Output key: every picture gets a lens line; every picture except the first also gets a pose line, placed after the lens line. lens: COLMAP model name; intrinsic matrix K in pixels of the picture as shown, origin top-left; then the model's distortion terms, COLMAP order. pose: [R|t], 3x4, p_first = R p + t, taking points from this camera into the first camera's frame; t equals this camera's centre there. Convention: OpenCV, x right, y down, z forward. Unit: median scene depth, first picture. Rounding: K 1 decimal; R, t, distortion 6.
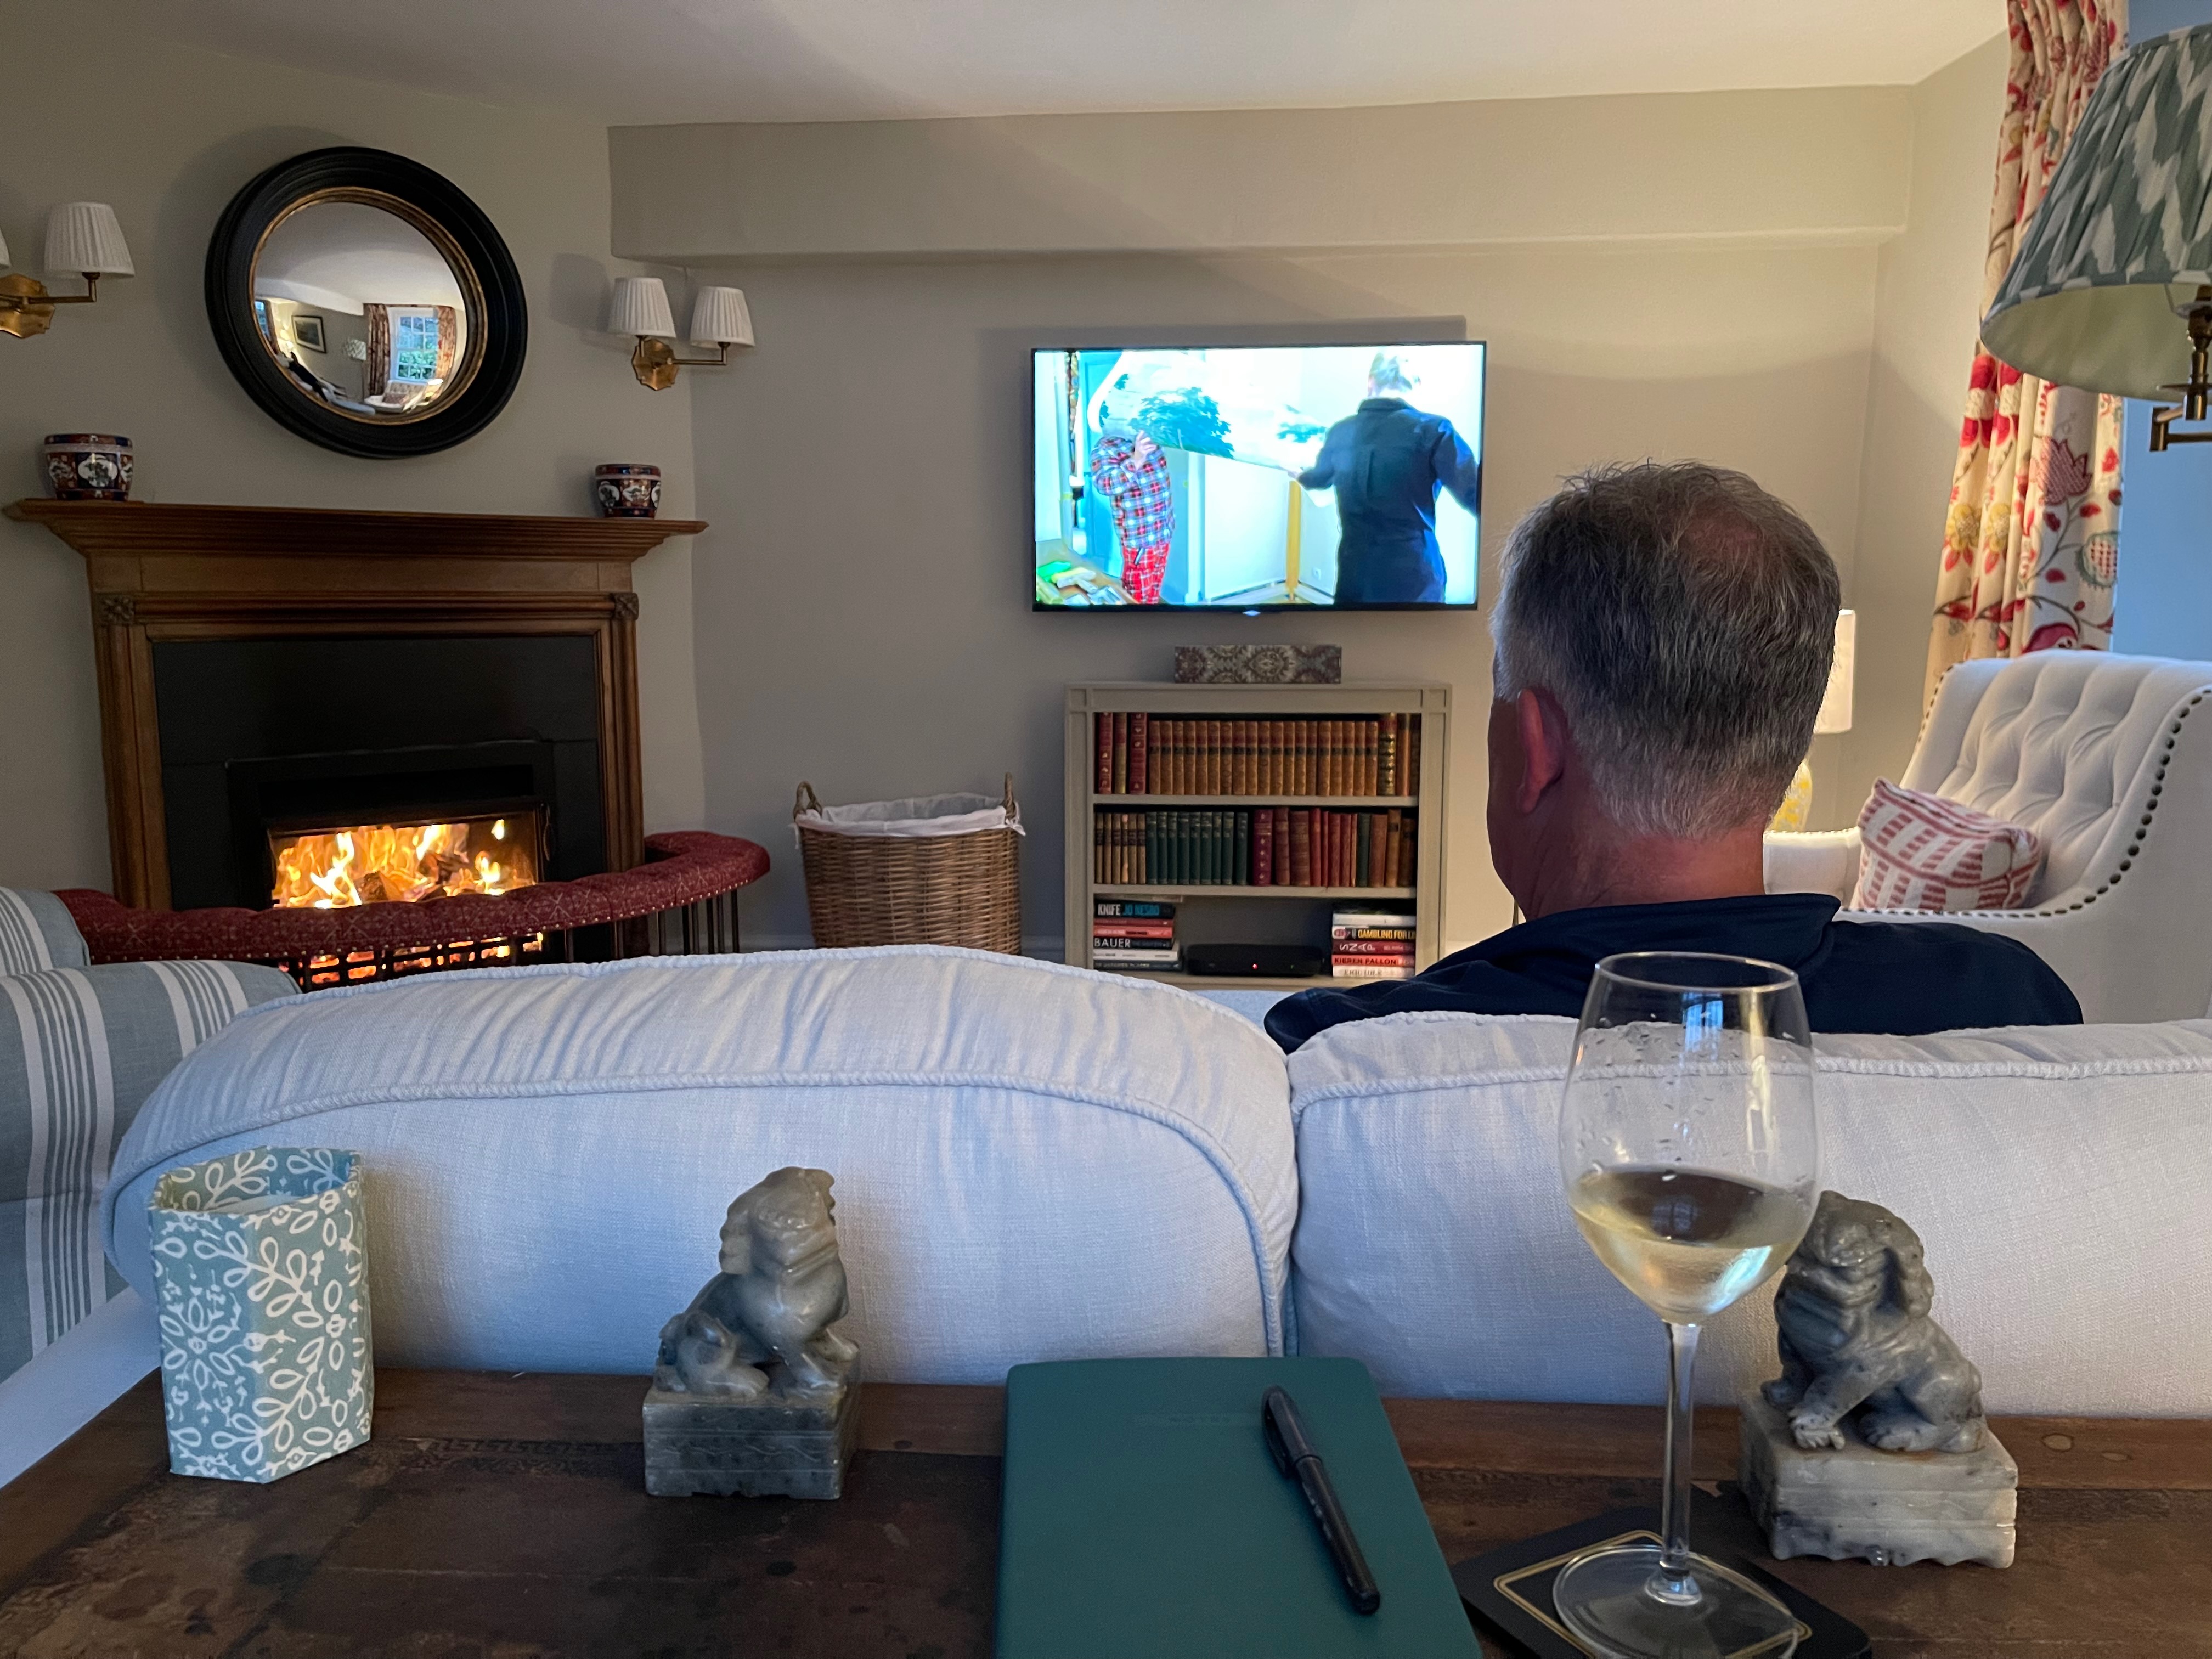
lens RADIAL K [[1713.8, 0, 1131.0], [0, 1713.8, 852.8], [0, 0, 1]] dist [0.047290, -0.076122]
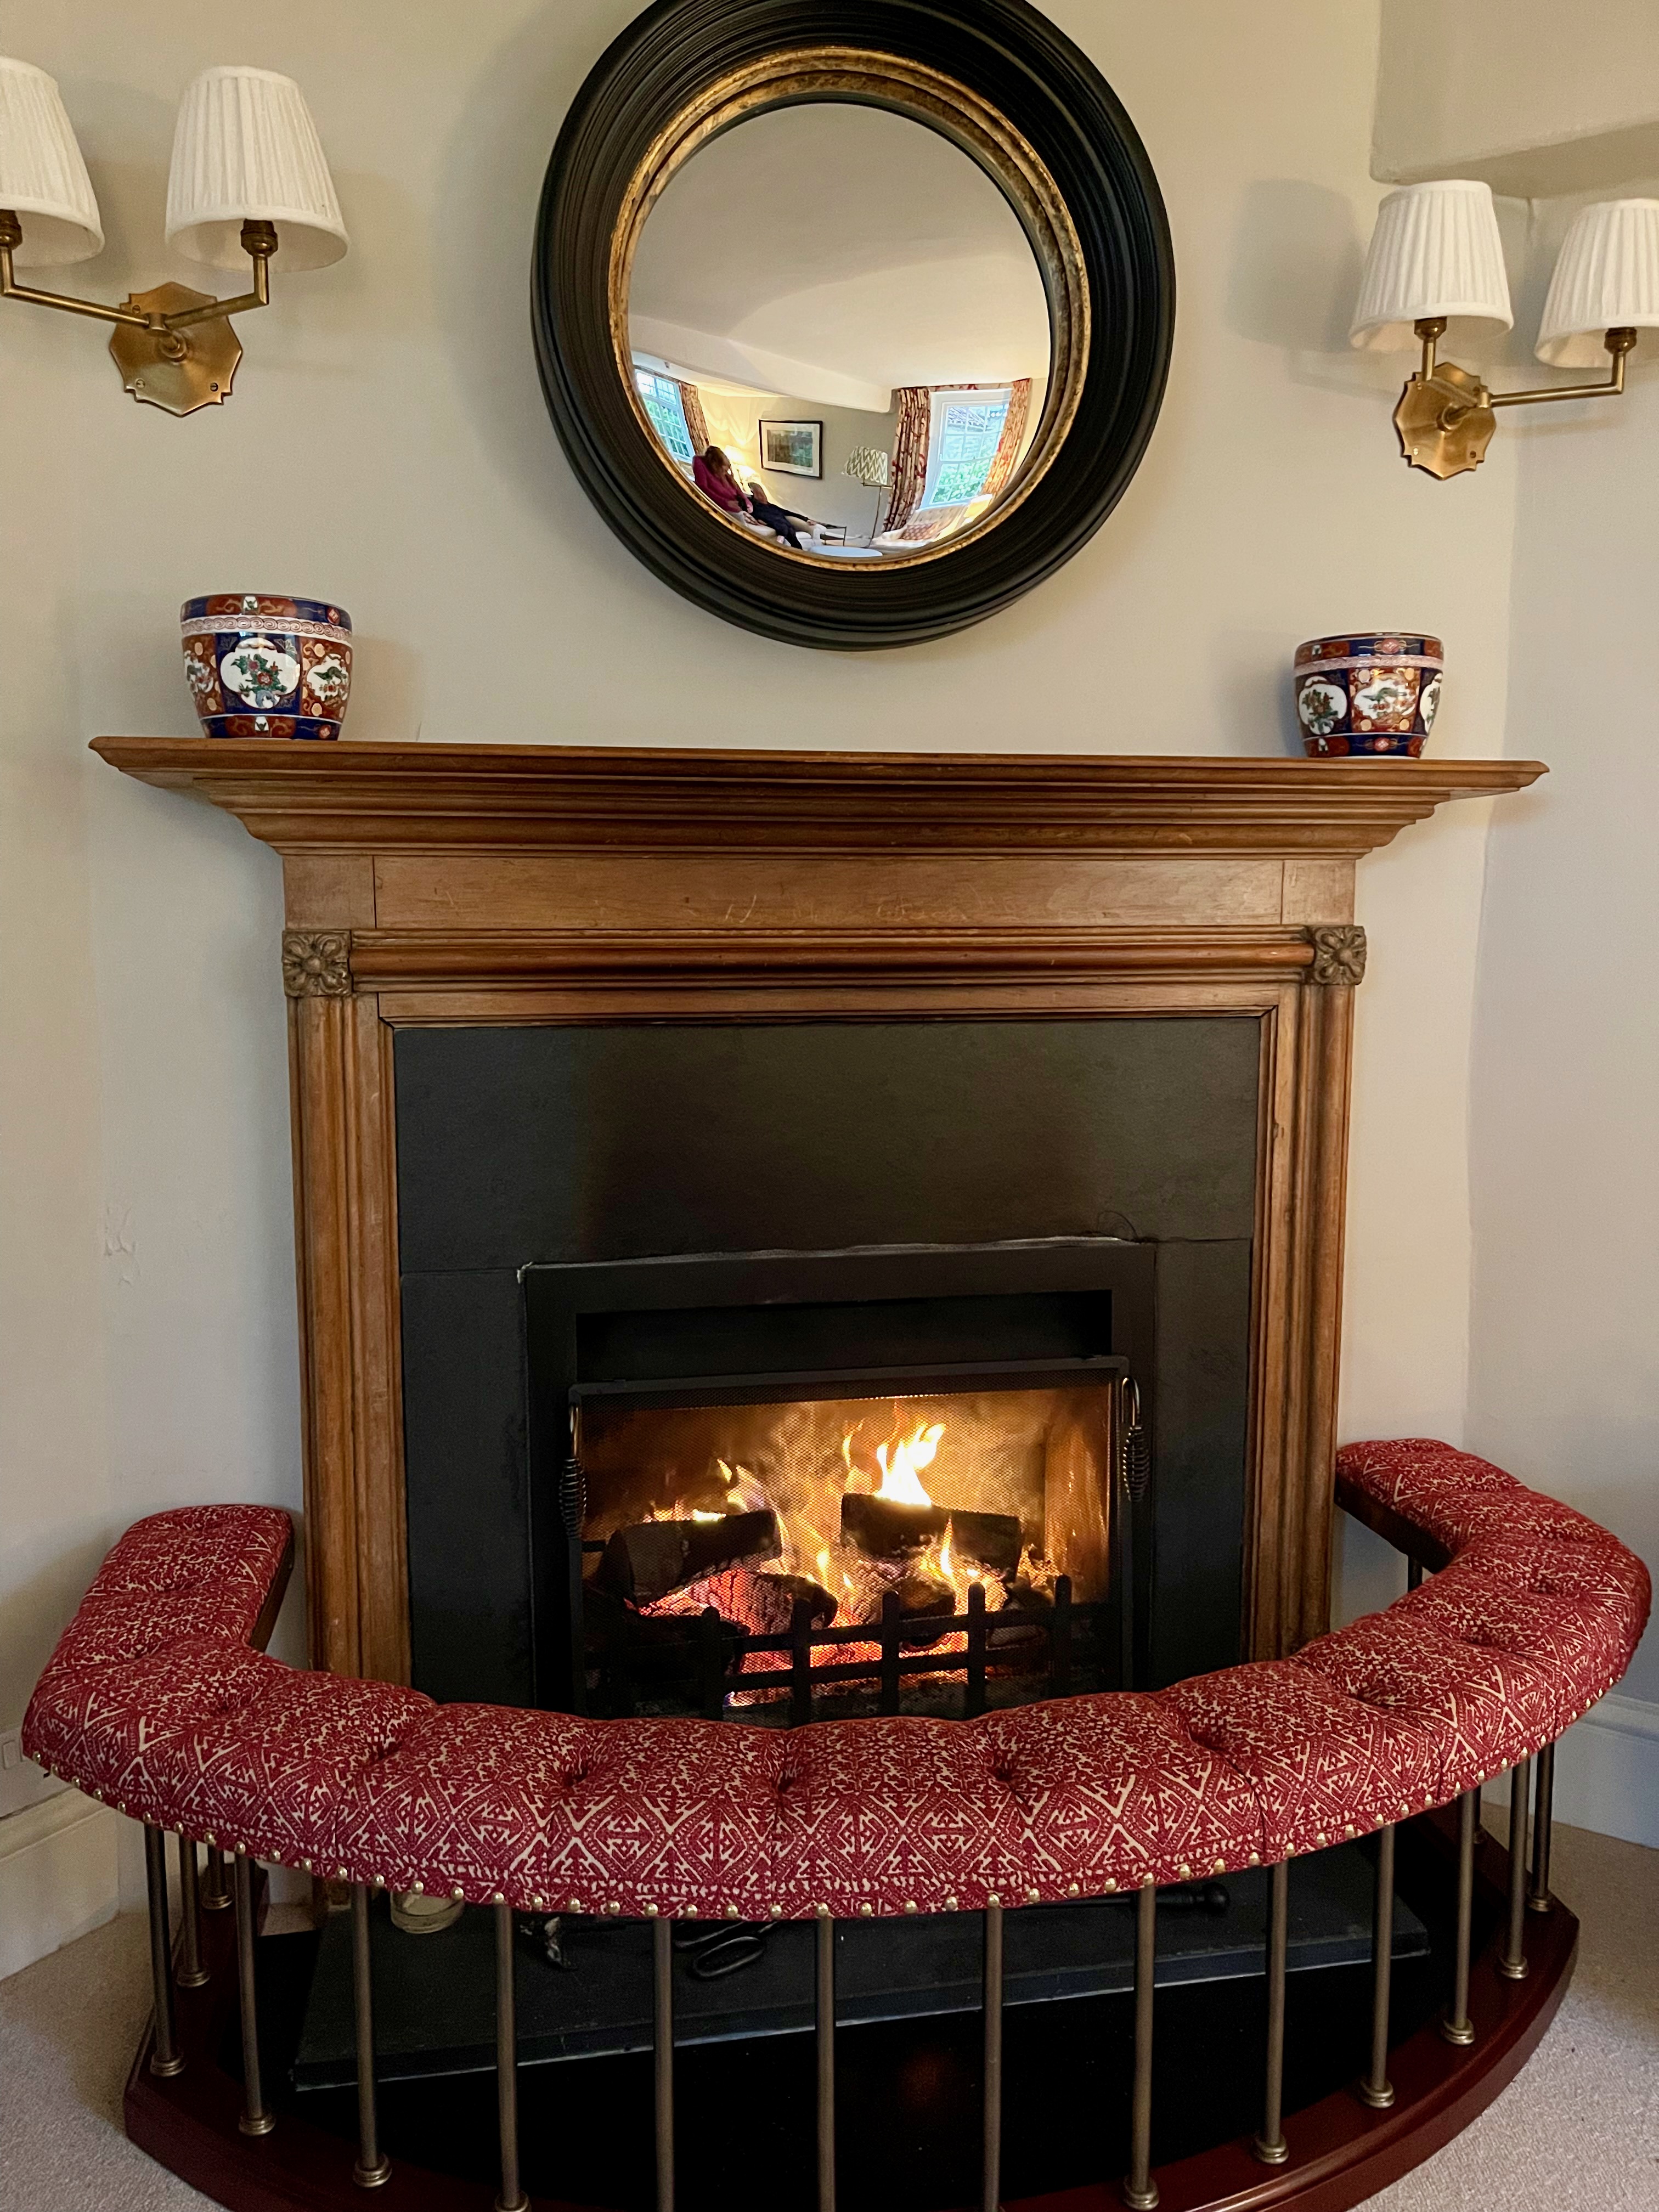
lens RADIAL K [[1702.5, 0, 829.5], [0, 1702.5, 1106.0], [0, 0, 1]] dist [0.062389, -0.060228]
pose [[0.859232, 0.061066, -0.507928, -0.184690], [-0.075943, 0.997075, -0.008594, -0.093607], [0.505917, 0.045957, 0.861357, 0.570053]]
